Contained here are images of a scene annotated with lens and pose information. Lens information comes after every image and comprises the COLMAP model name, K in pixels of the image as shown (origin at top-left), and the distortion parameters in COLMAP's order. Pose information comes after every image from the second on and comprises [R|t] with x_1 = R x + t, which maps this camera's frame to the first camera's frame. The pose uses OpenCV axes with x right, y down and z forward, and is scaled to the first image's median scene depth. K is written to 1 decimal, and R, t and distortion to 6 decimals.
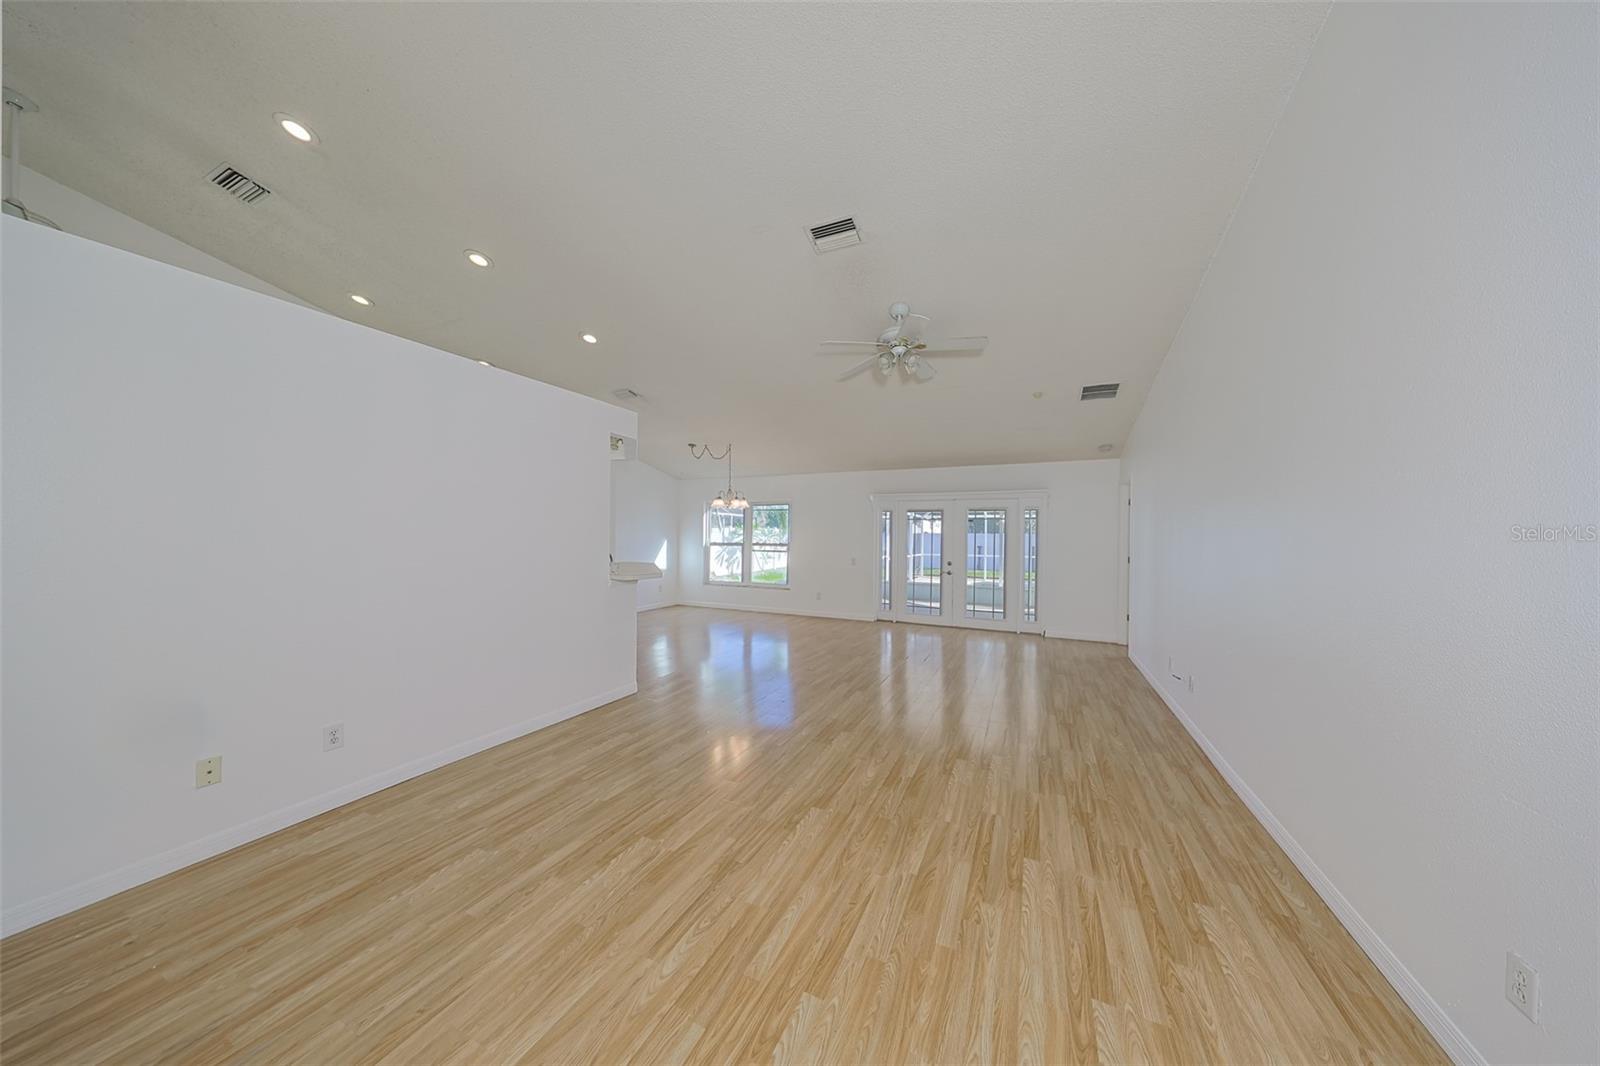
lens RADIAL K [[492.7, 0, 783.6], [0, 492.7, 539.1], [0, 0, 1]] dist [0.000761, 0.000036]
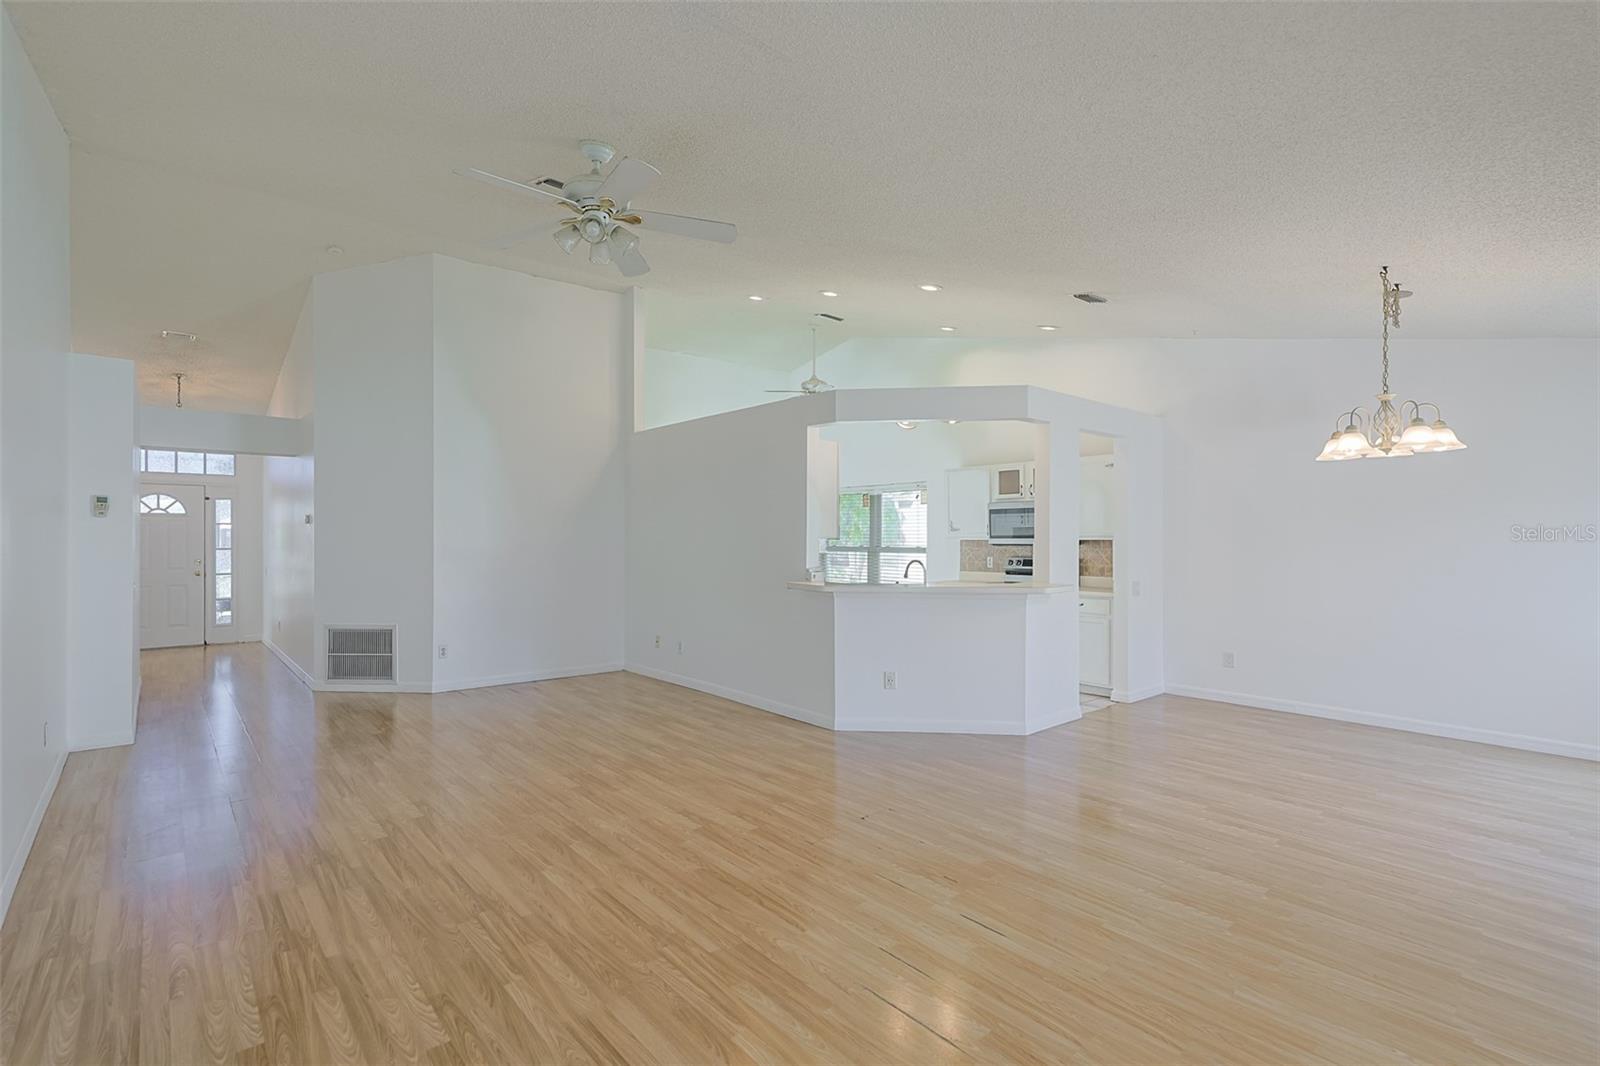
lens RADIAL K [[747.2, 0, 789.9], [0, 747.2, 532.2], [0, 0, 1]] dist [0.005350, 0.000763]
pose [[-0.391164, -0.013987, -0.920215, 0.476987], [-0.014397, 0.999855, -0.009078, -0.002653], [0.920208, 0.009698, -0.391309, 0.775812]]
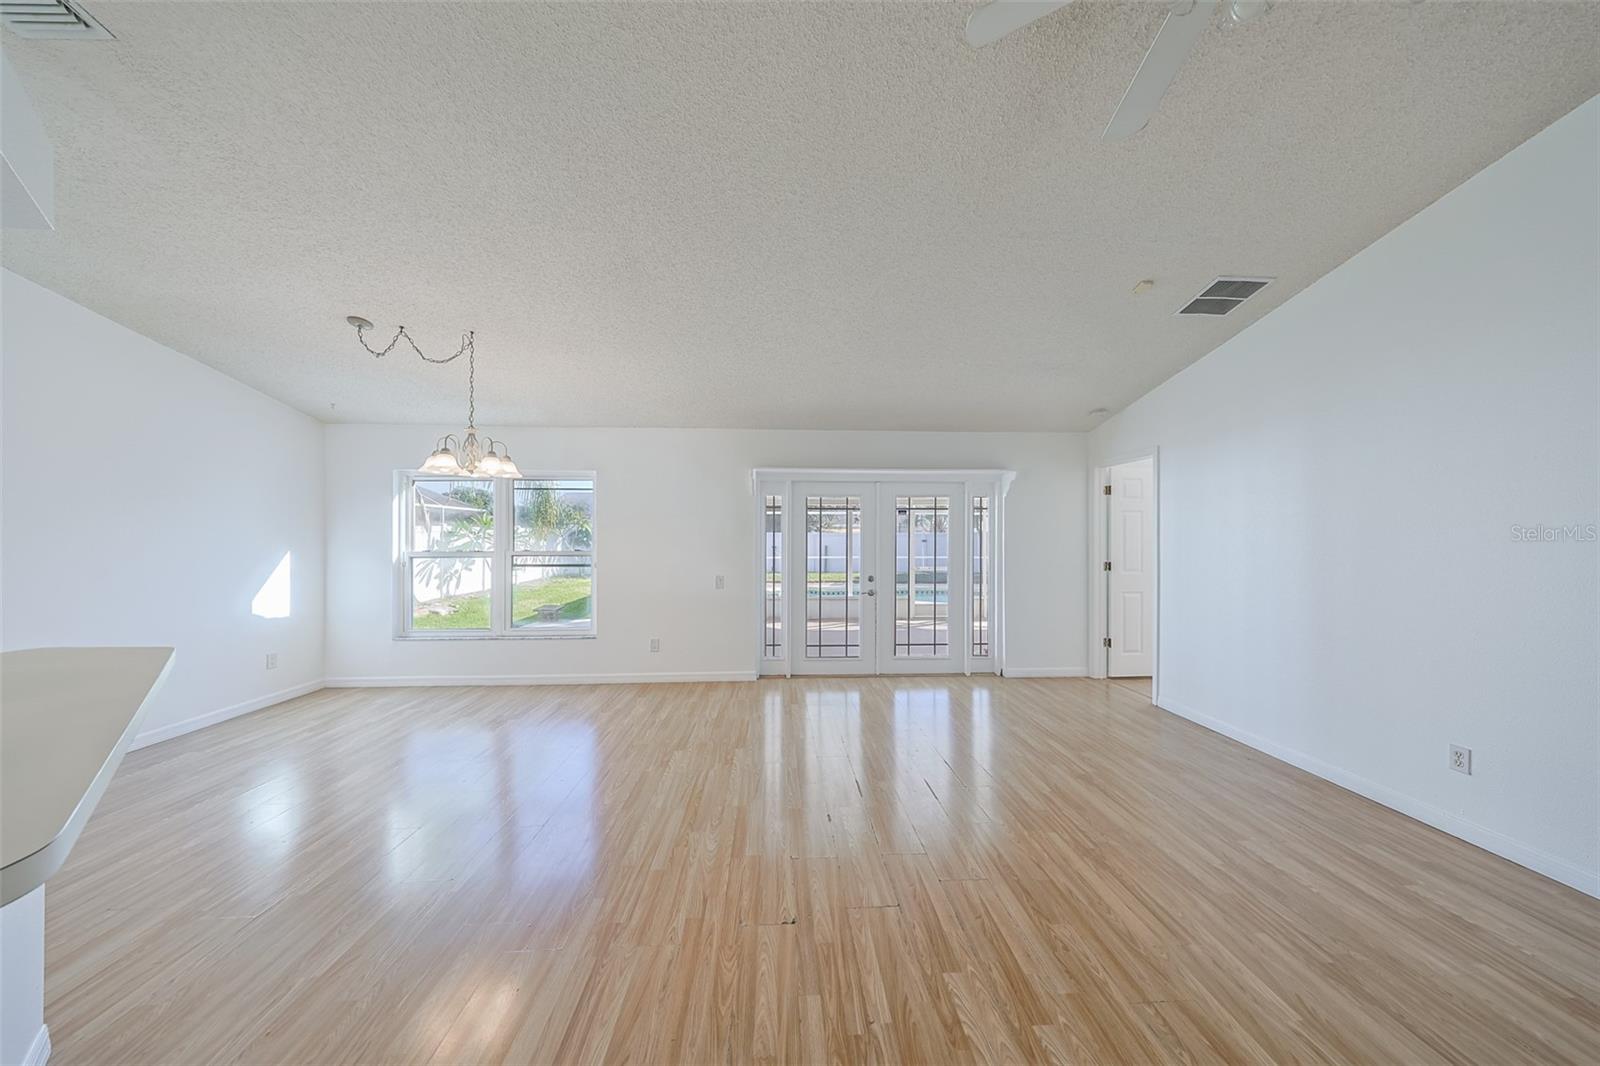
lens RADIAL K [[512.1, 0, 795.5], [0, 512.1, 528.6], [0, 0, 1]] dist [0.010586, 0.000039]
pose [[0.875270, -0.003795, 0.483619, -0.073466], [0.012691, 0.999805, -0.015124, -0.006578], [-0.483467, 0.019375, 0.875148, 0.433523]]
